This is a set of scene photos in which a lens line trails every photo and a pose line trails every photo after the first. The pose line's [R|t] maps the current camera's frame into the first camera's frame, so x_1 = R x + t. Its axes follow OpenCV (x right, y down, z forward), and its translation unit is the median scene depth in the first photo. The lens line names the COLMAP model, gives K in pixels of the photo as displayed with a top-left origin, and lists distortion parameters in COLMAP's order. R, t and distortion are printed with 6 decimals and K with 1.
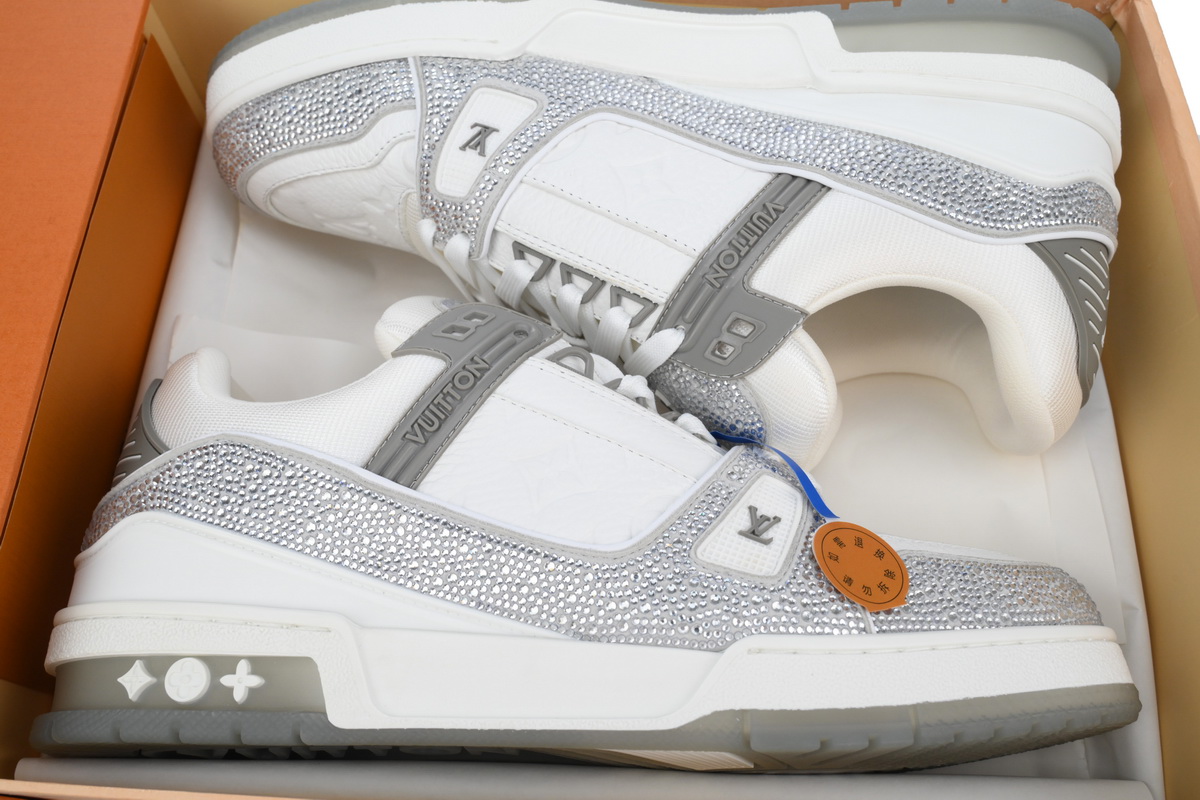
lens RADIAL K [[1077.4, 0, 600.0], [0, 1077.4, 400.0], [0, 0, 1]] dist [0.001847, 0.002860]
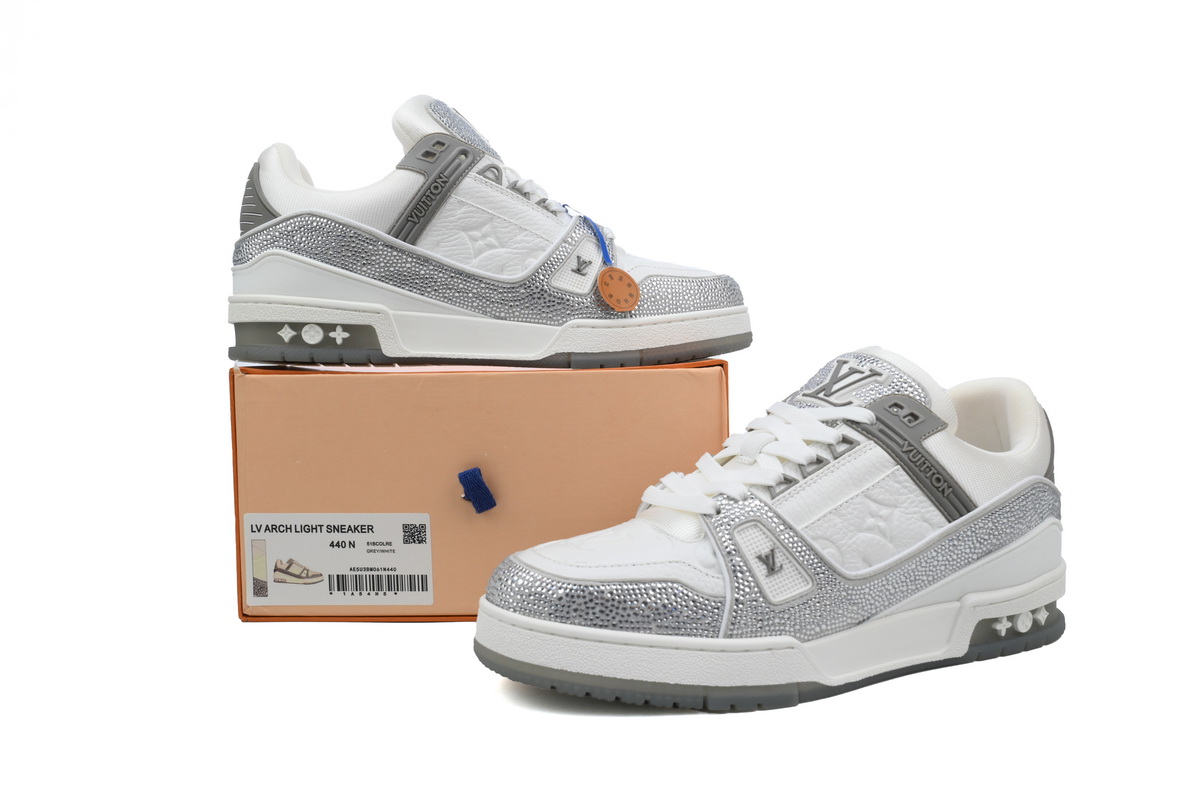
lens RADIAL K [[946.7, 0, 600.0], [0, 946.7, 400.0], [0, 0, 1]] dist [0.000307, -0.001223]
pose [[0.990059, 0.003257, 0.140614, -0.078369], [-0.046921, 0.950110, 0.308366, -0.217288], [-0.132594, -0.311899, 0.940818, -0.864949]]
